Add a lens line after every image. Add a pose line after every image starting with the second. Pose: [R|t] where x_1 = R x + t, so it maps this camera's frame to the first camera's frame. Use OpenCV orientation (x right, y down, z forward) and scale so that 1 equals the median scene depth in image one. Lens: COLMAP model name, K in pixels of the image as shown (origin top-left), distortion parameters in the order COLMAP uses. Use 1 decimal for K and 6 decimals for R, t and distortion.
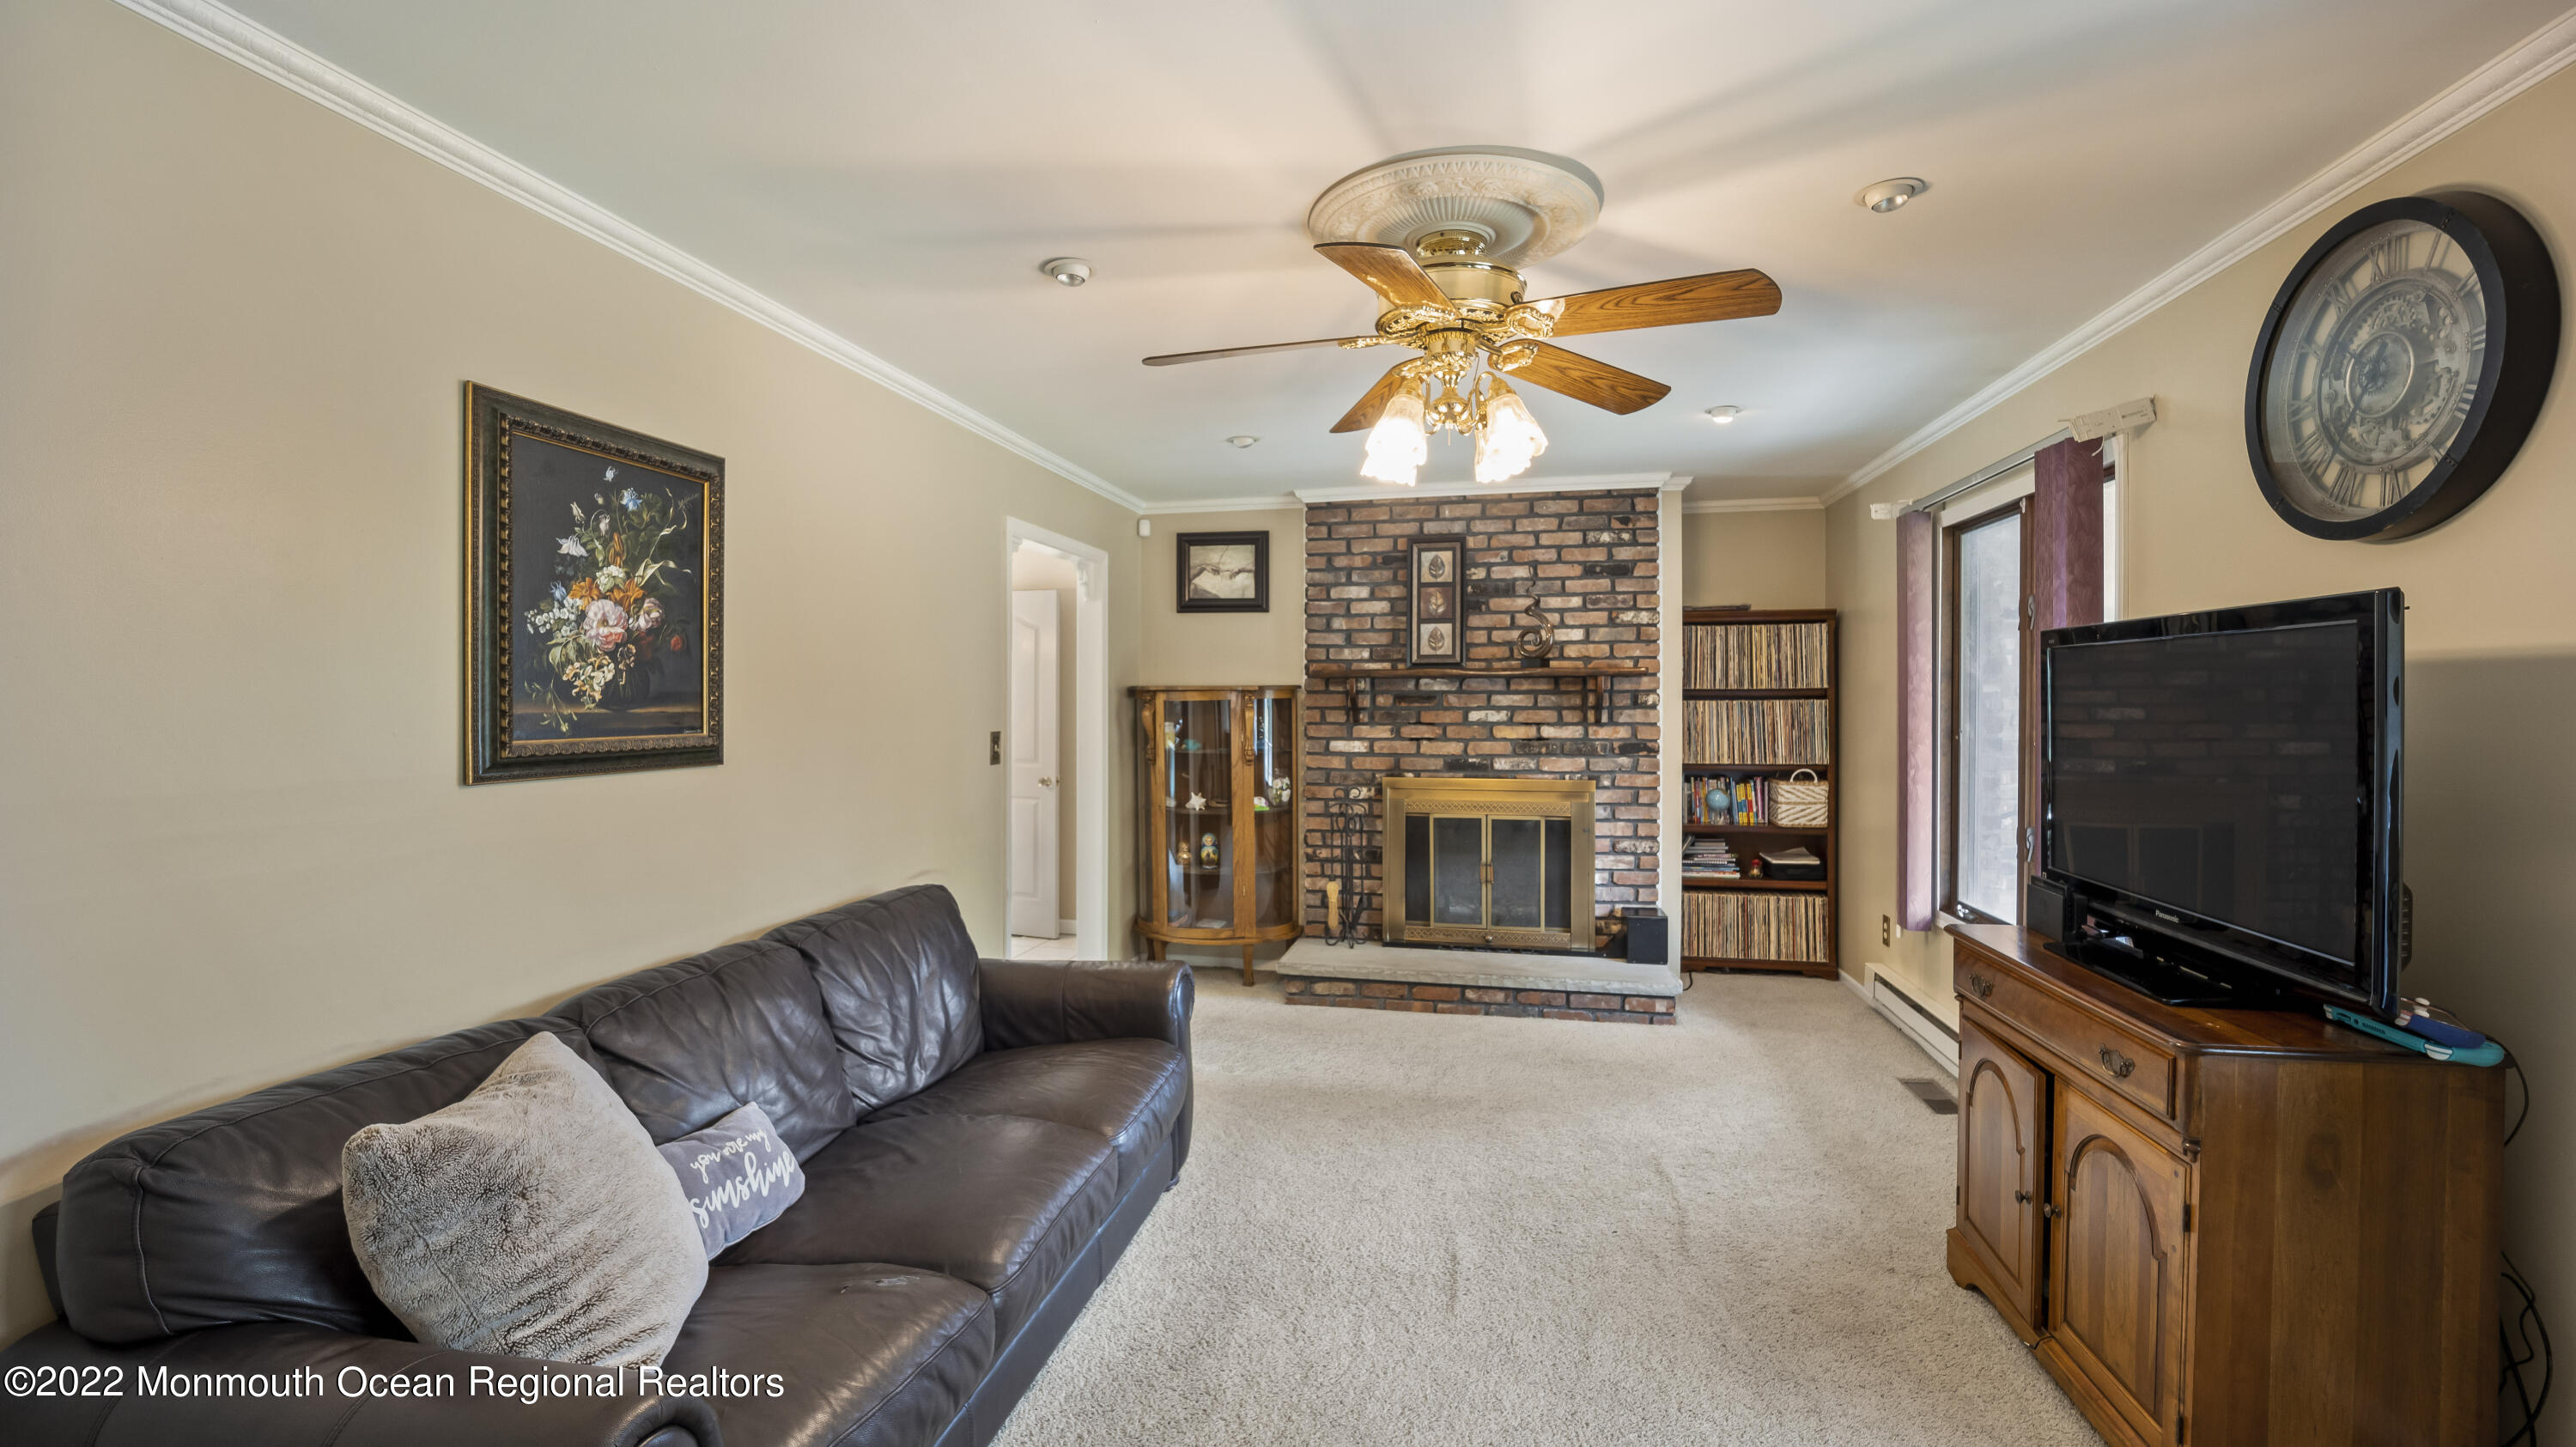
lens RADIAL K [[1052.4, 0, 1280.1], [0, 1052.4, 715.8], [0, 0, 1]] dist [-0.006487, -0.000034]
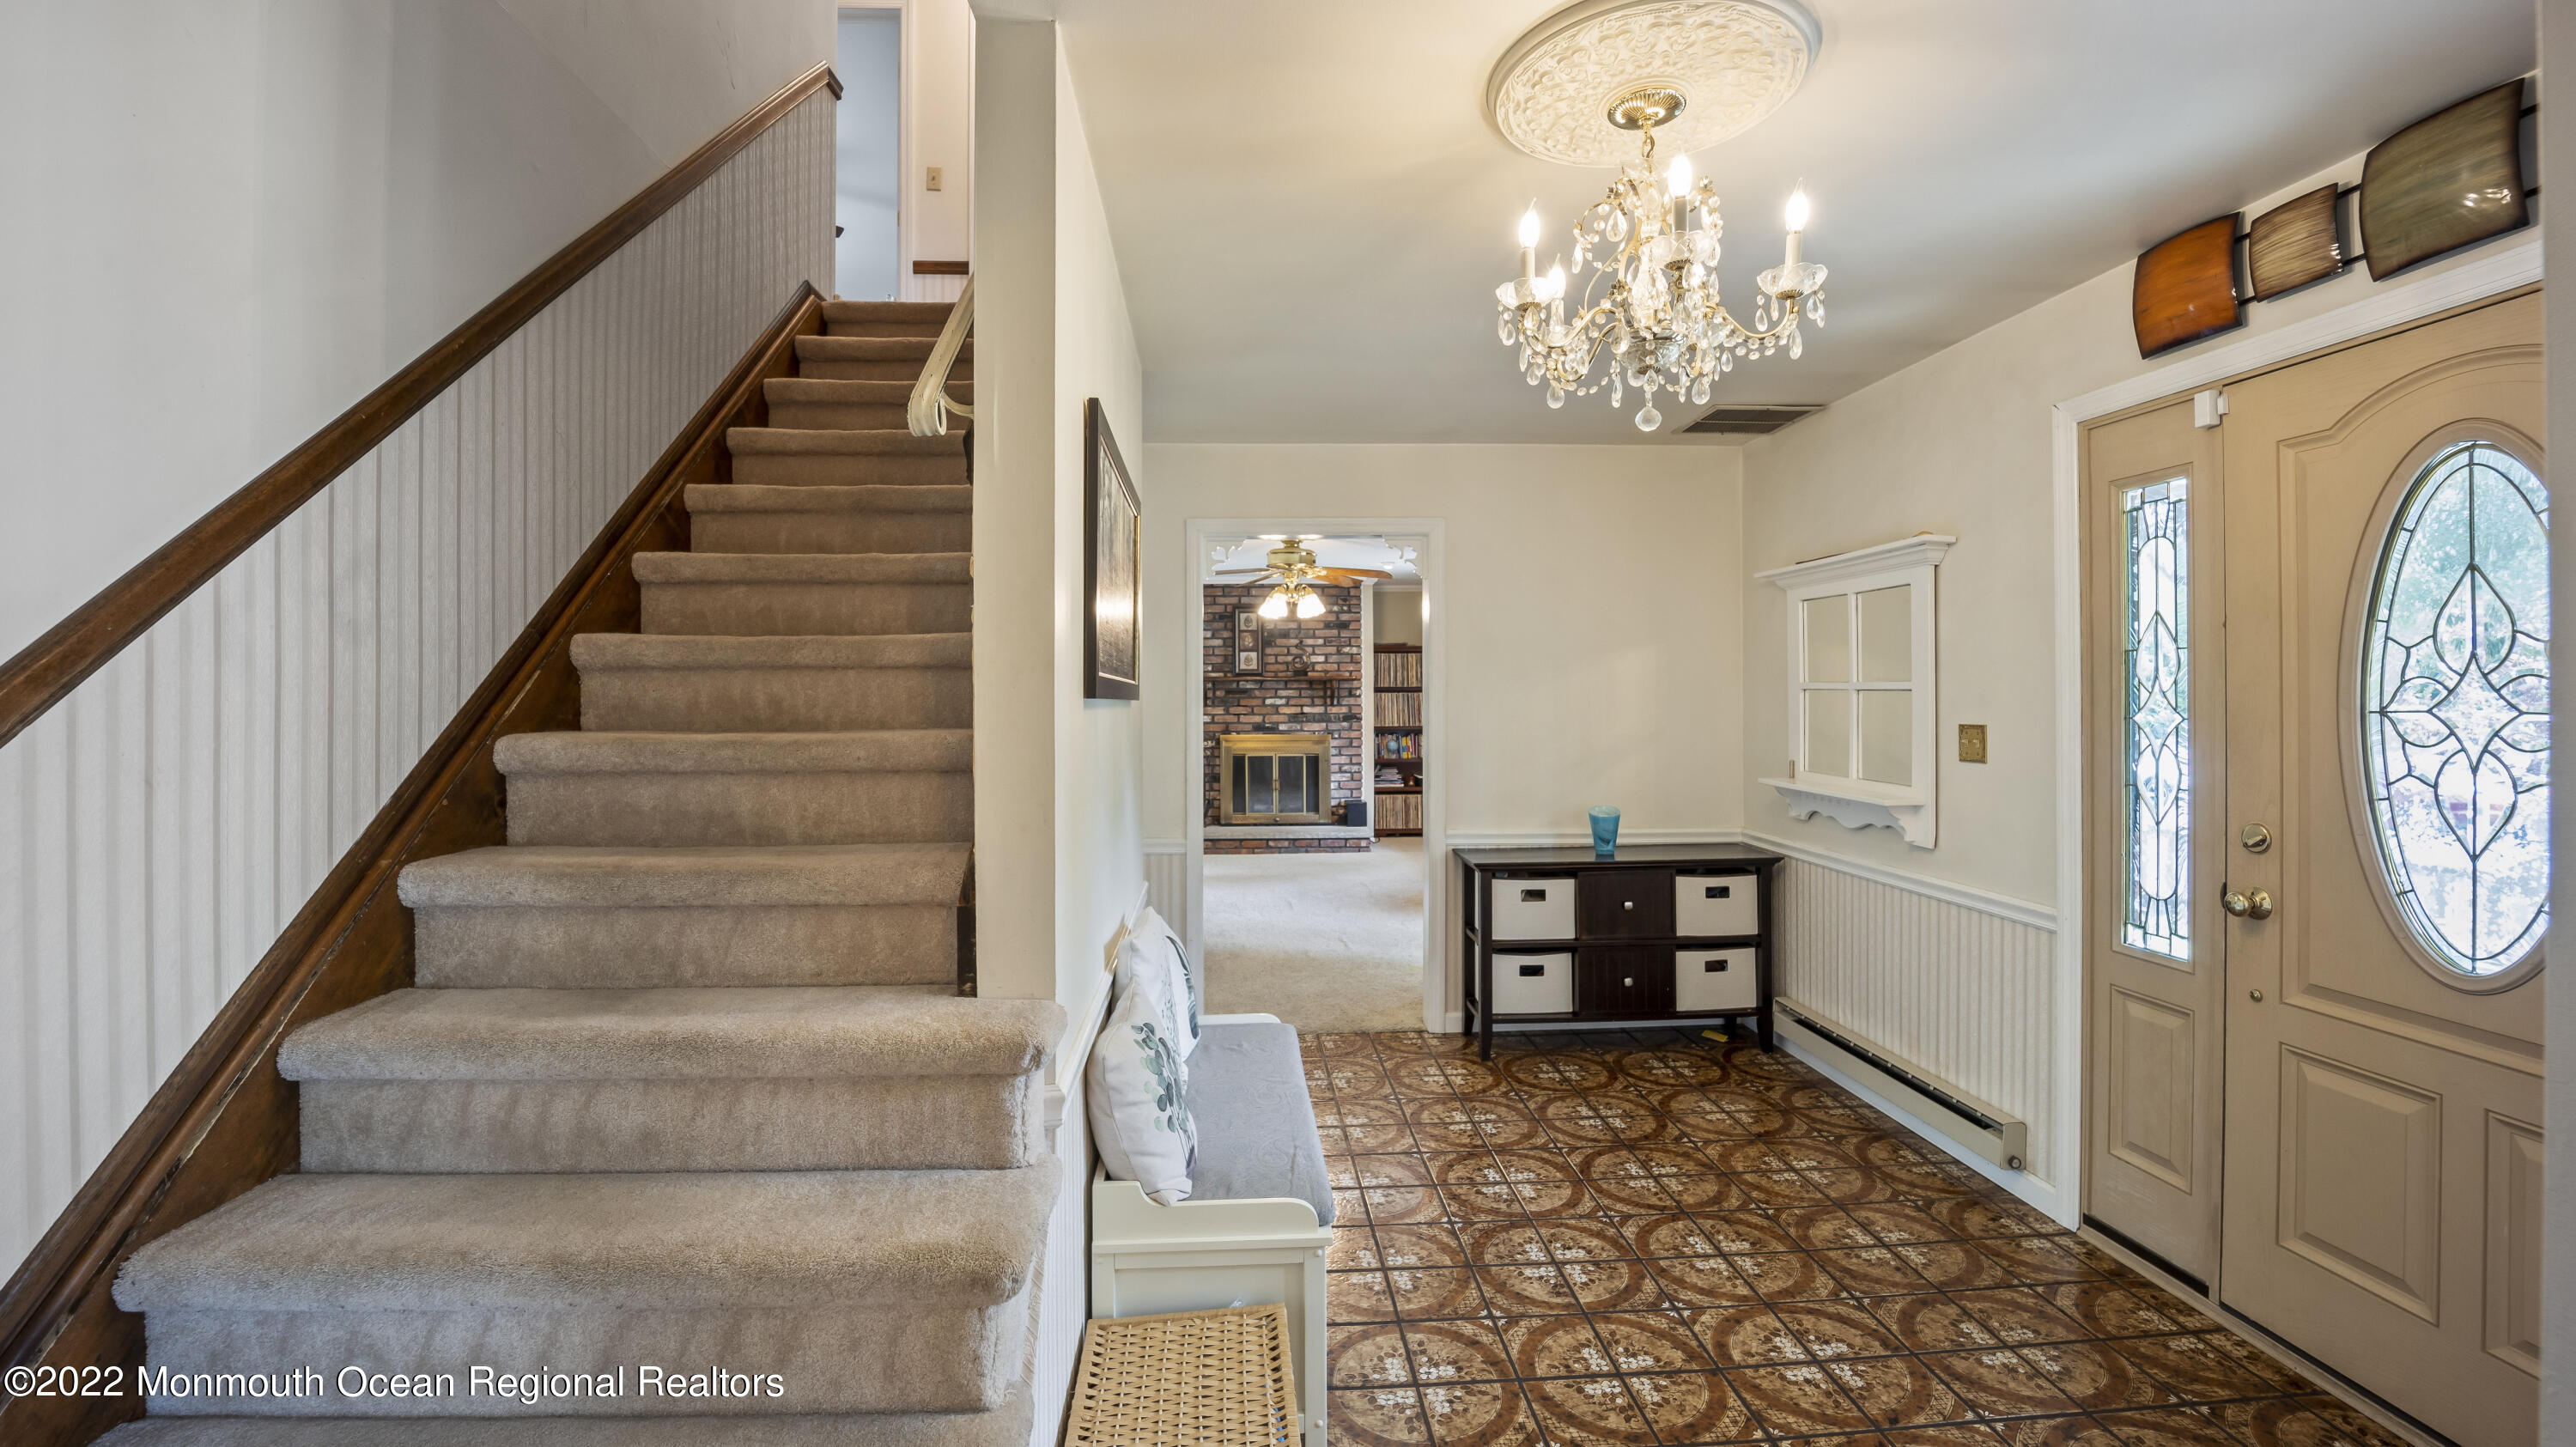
lens RADIAL K [[1052.4, 0, 1287.7], [0, 1052.4, 701.5], [0, 0, 1]] dist [-0.006487, -0.000034]
pose [[0.964513, -0.004760, 0.263991, -0.277514], [0.006348, 0.999967, -0.005162, 0.009956], [-0.263957, 0.006655, 0.964511, -0.815760]]
